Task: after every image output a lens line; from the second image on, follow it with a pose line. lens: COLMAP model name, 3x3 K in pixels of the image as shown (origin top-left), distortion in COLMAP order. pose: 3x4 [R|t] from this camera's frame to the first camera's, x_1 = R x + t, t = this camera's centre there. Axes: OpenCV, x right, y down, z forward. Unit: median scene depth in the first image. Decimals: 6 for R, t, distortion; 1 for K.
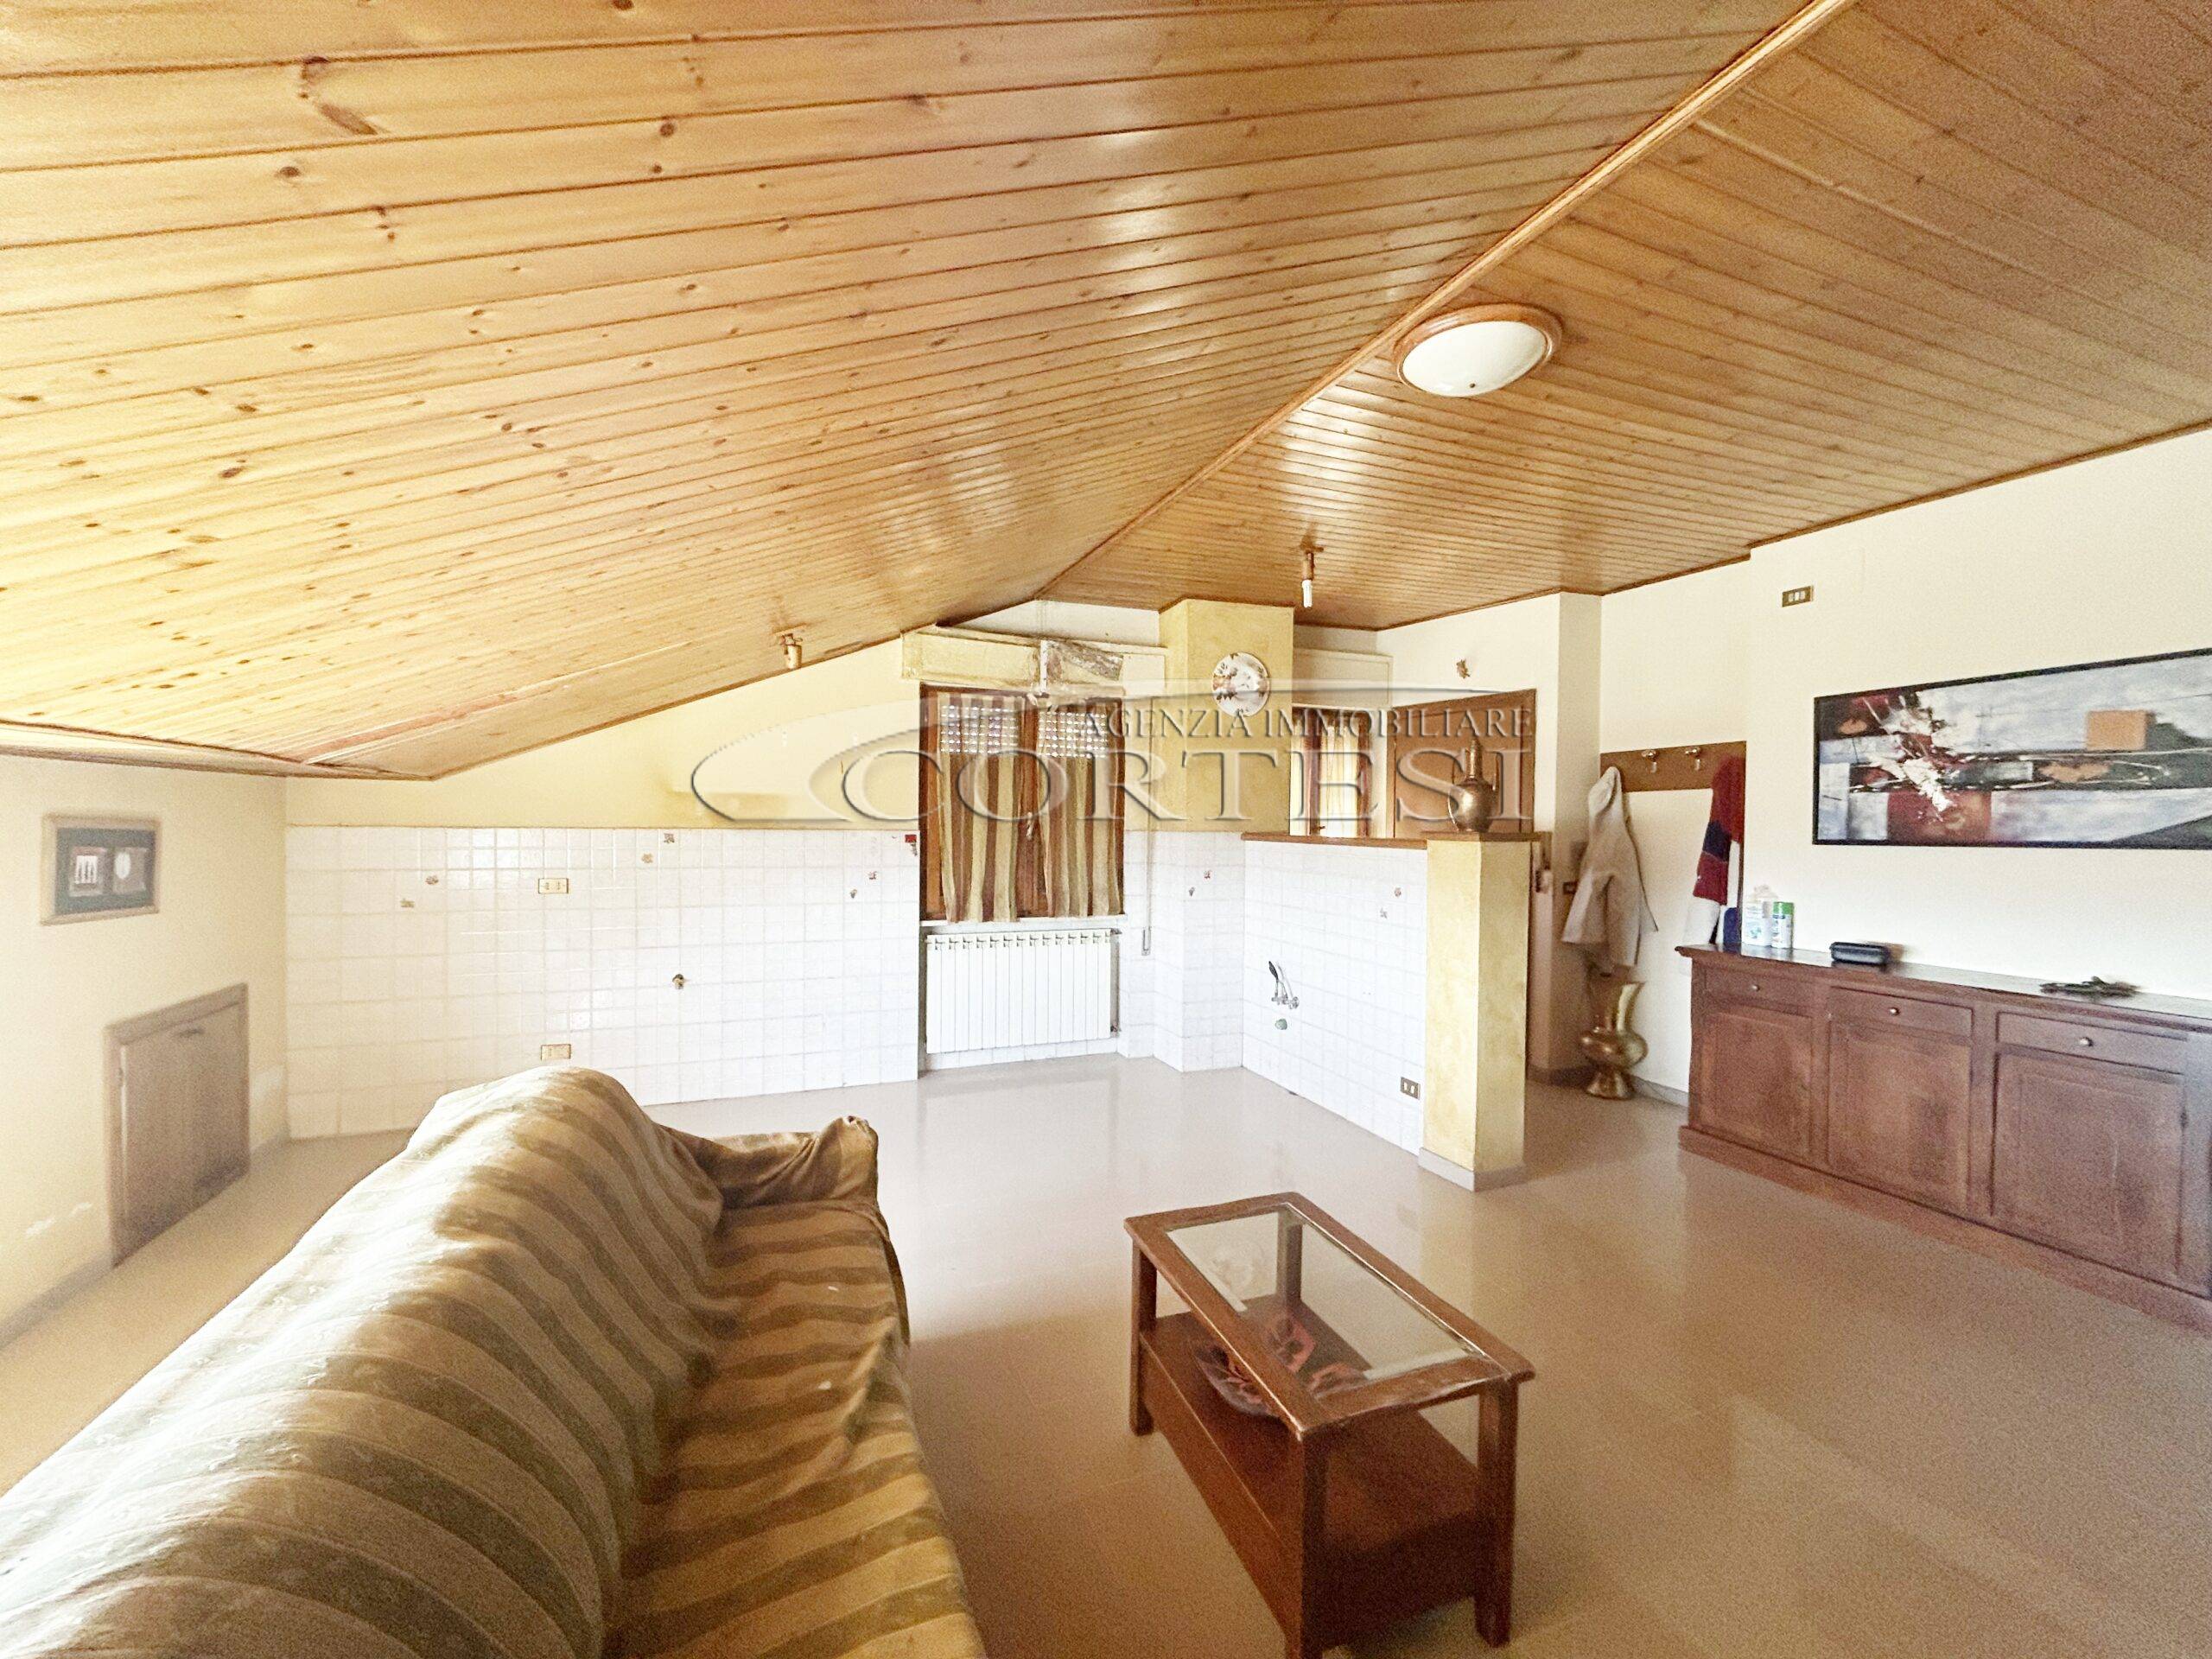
lens RADIAL K [[892.6, 0, 1108.0], [0, 892.6, 834.5], [0, 0, 1]] dist [-0.002877, 0.001247]
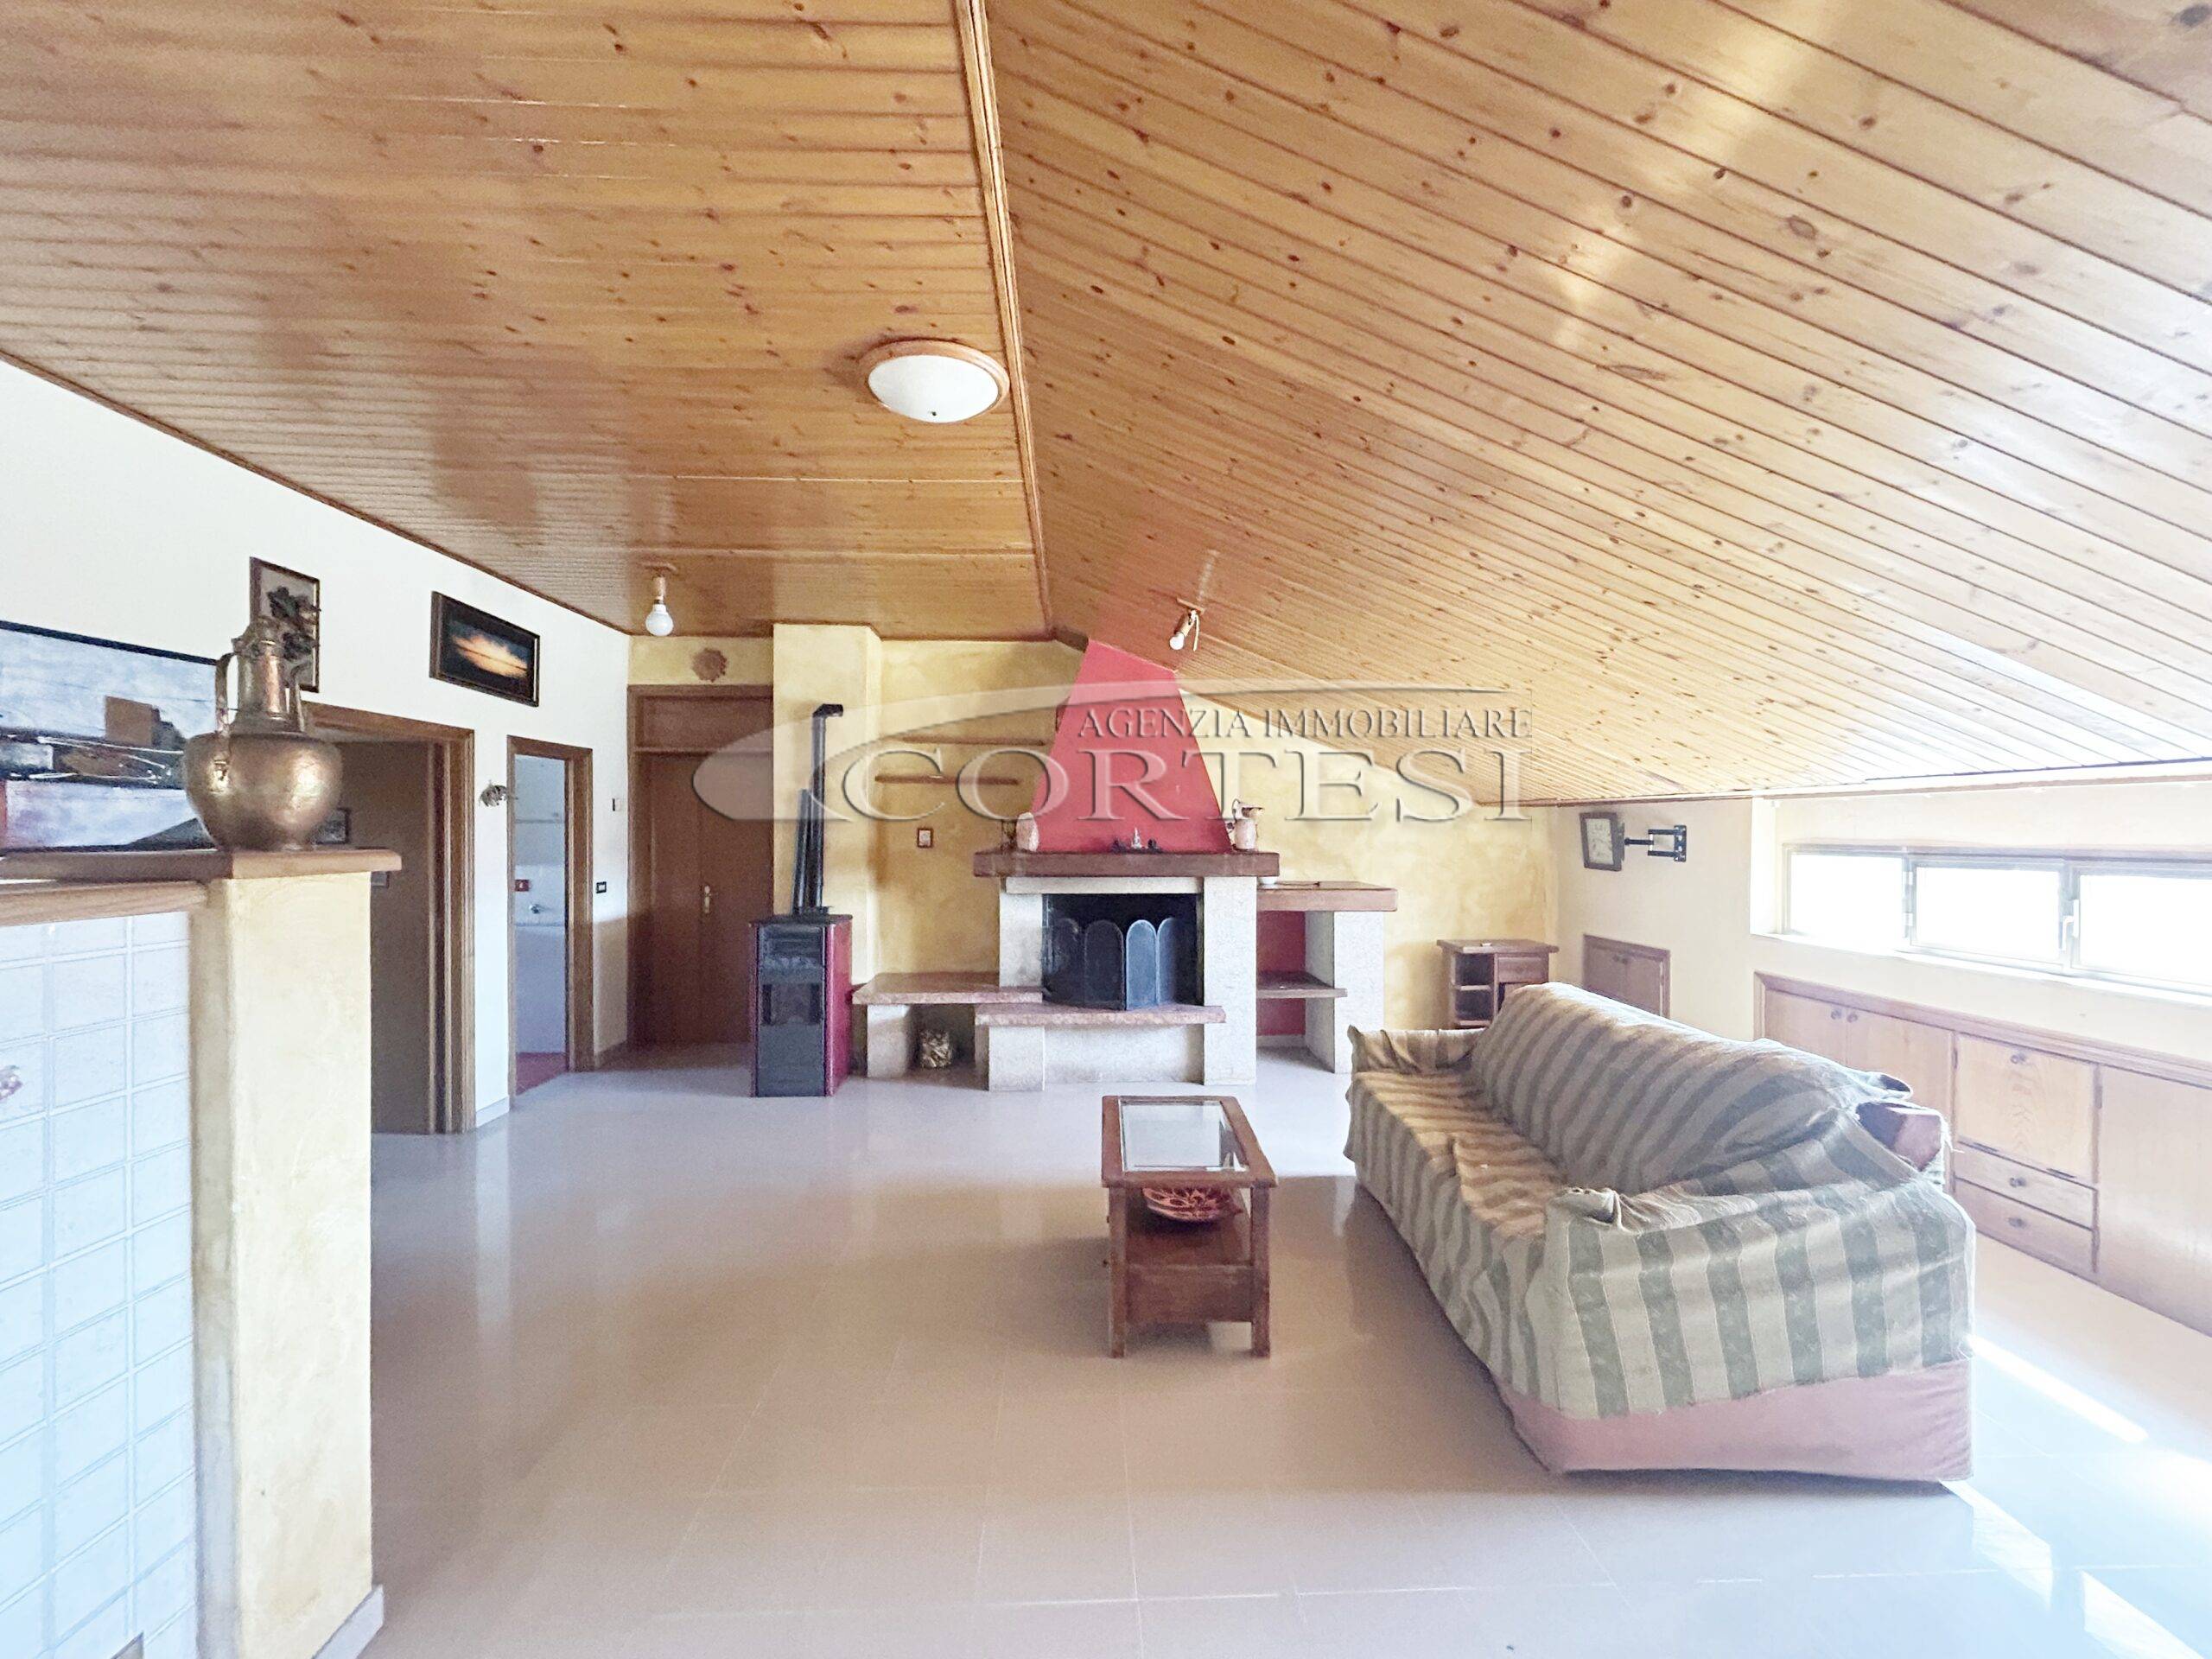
lens RADIAL K [[892.6, 0, 1106.7], [0, 892.6, 833.8], [0, 0, 1]] dist [-0.002877, 0.001247]
pose [[-0.939645, -0.011492, 0.341959, -0.078771], [-0.003584, 0.999712, 0.023748, -0.018728], [-0.342133, 0.021089, -0.939415, 1.021328]]
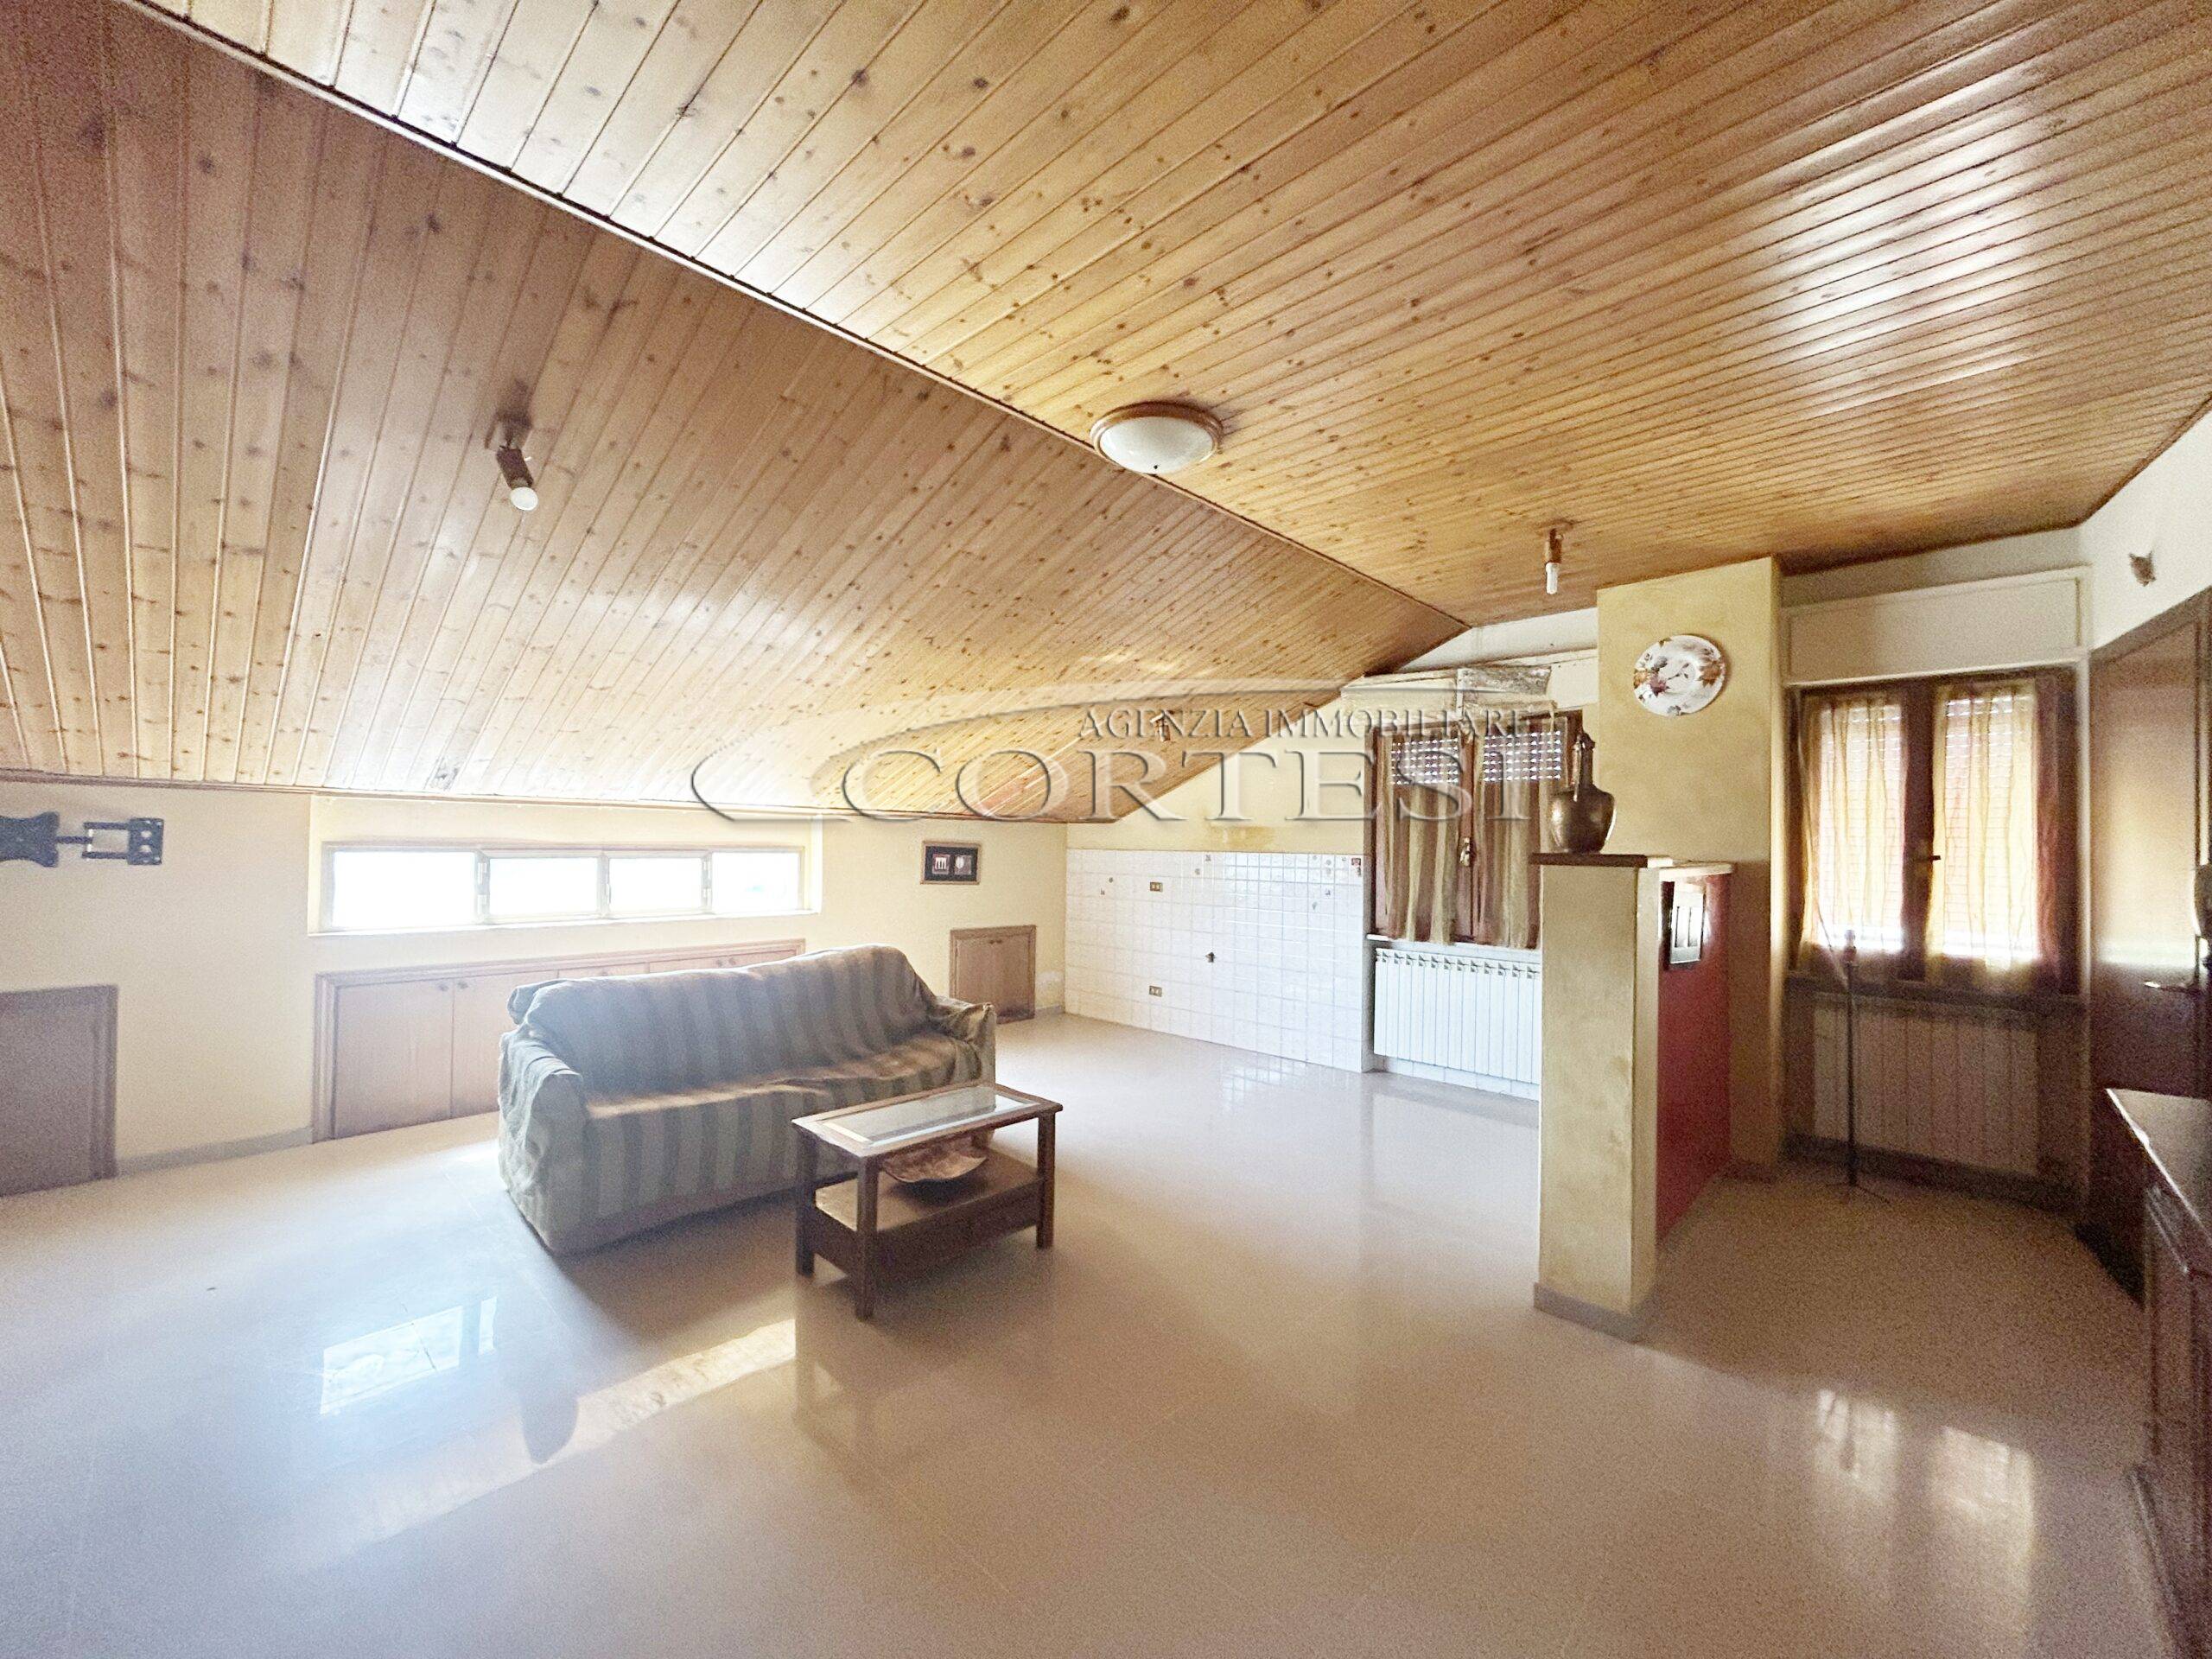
lens RADIAL K [[892.6, 0, 1108.8], [0, 892.6, 836.6], [0, 0, 1]] dist [-0.002877, 0.001247]
pose [[0.411967, -0.012410, -0.911114, 0.771387], [-0.025168, 0.999371, -0.024993, 0.009829], [0.910851, 0.033227, 0.411395, 0.249673]]
